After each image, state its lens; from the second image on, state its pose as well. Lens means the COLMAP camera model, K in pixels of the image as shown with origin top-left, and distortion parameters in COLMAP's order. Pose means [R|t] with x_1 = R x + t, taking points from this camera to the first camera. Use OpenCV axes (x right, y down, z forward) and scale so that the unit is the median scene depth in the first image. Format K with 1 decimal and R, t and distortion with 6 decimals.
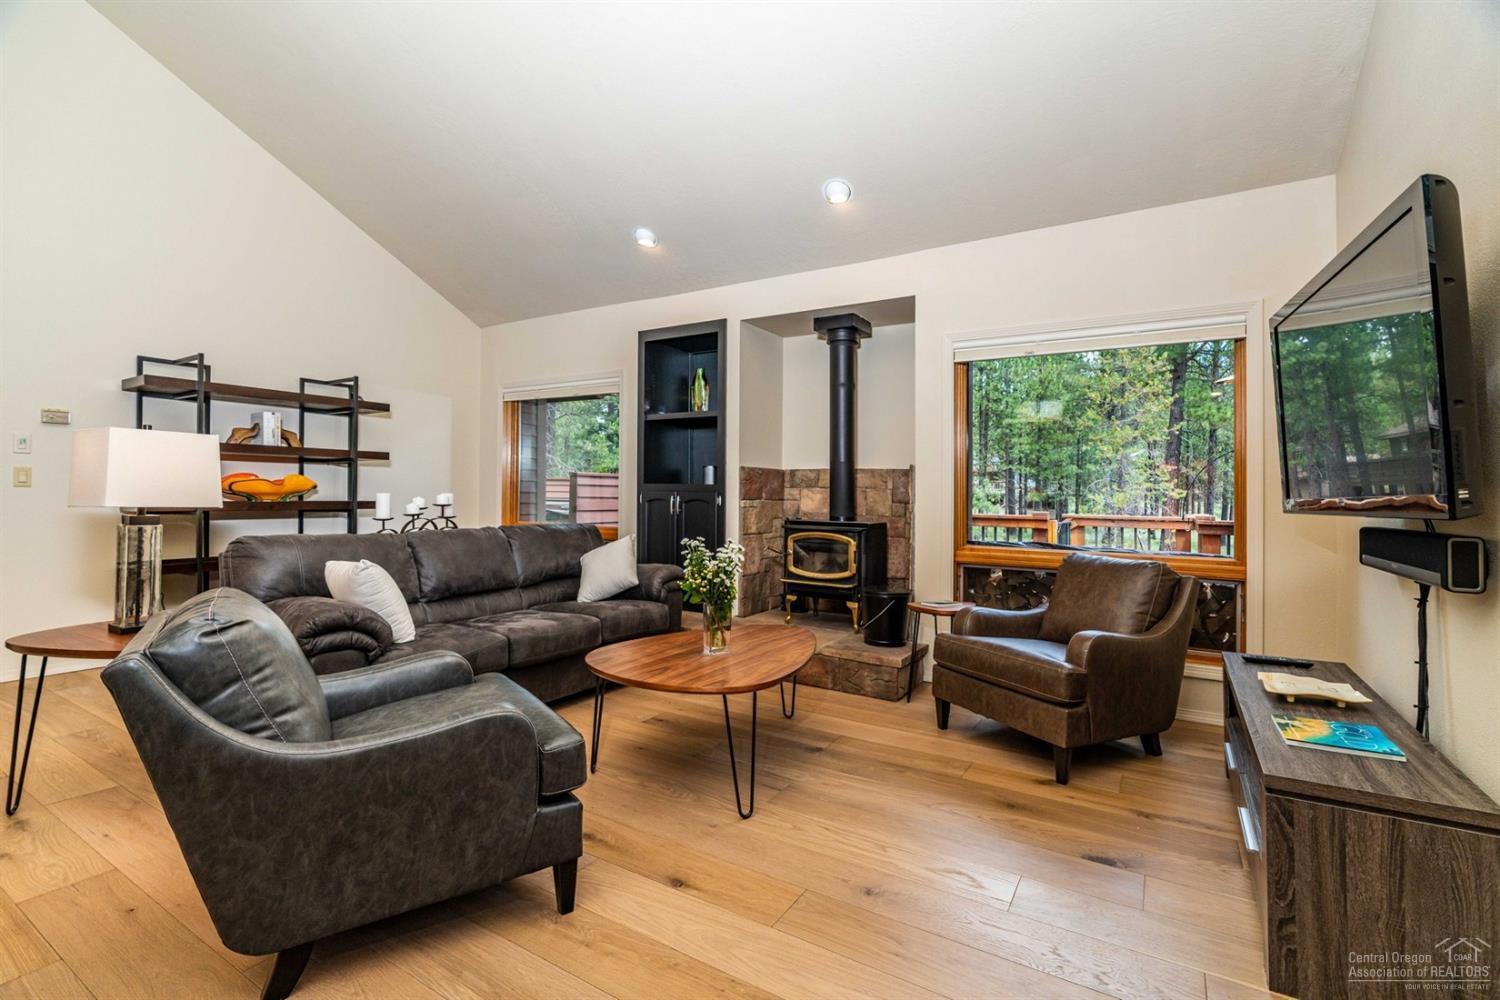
lens RADIAL K [[674.5, 0, 748.2], [0, 674.5, 505.5], [0, 0, 1]] dist [0.003321, 0.000755]
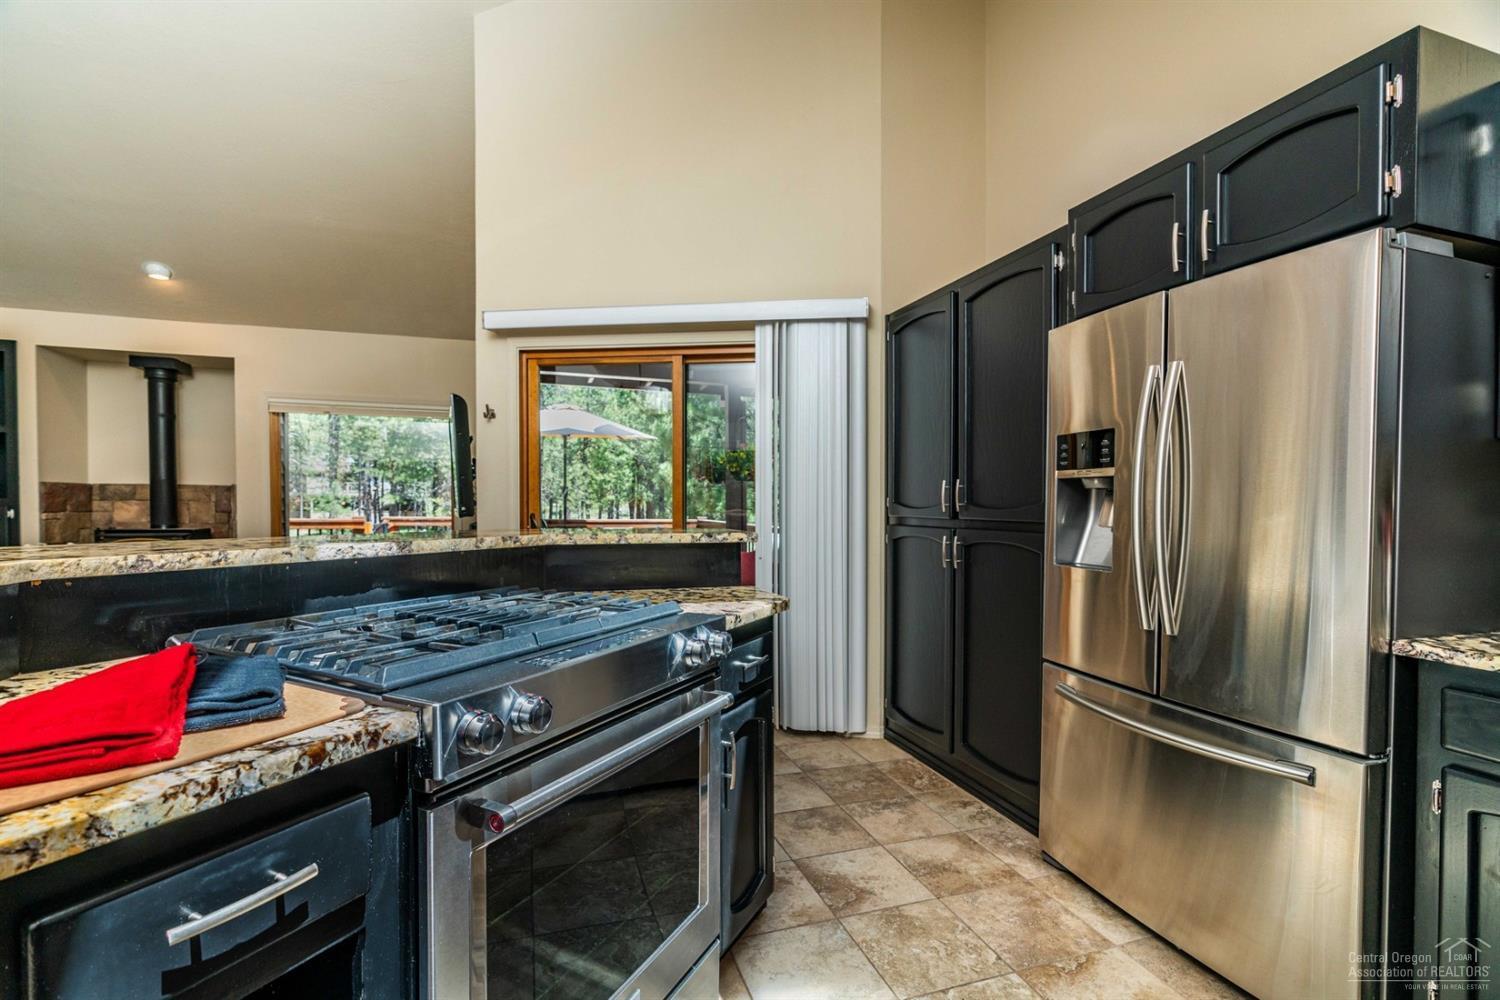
lens RADIAL K [[674.5, 0, 748.2], [0, 674.5, 505.5], [0, 0, 1]] dist [0.003321, 0.000755]
pose [[0.637900, -0.010911, 0.770042, -0.121048], [0.012346, 0.999916, 0.003940, -0.009727], [-0.770020, 0.006994, 0.637981, -0.557359]]
